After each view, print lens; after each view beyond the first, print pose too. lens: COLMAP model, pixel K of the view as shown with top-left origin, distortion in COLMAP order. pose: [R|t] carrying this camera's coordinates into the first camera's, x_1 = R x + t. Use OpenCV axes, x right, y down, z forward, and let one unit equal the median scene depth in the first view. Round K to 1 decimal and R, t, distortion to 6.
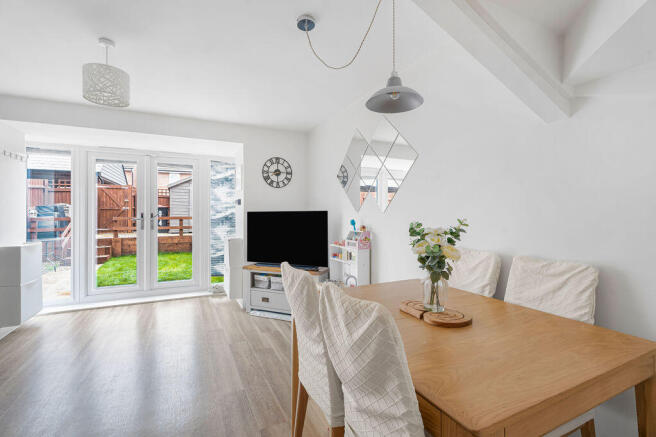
lens RADIAL K [[298.4, 0, 326.3], [0, 298.4, 214.1], [0, 0, 1]] dist [-0.000240, 0.000140]
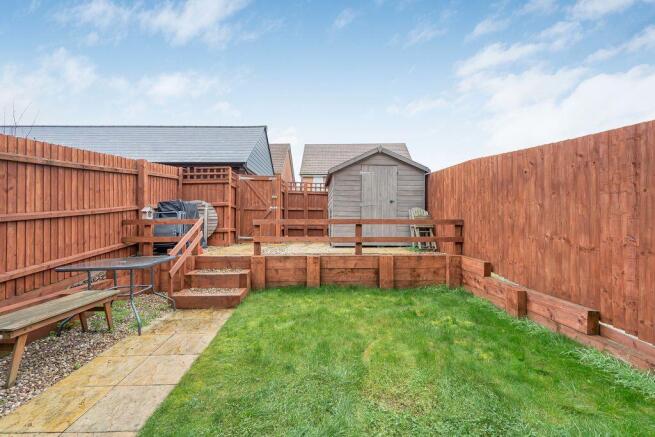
lens RADIAL K [[298.0, 0, 328.0], [0, 298.0, 219.7], [0, 0, 1]] dist [-0.000240, 0.000140]
pose [[0.913817, 0.004214, -0.406104, -0.335783], [-0.003053, 0.999989, 0.003505, 0.008649], [0.406114, -0.001963, 0.913820, 0.512042]]
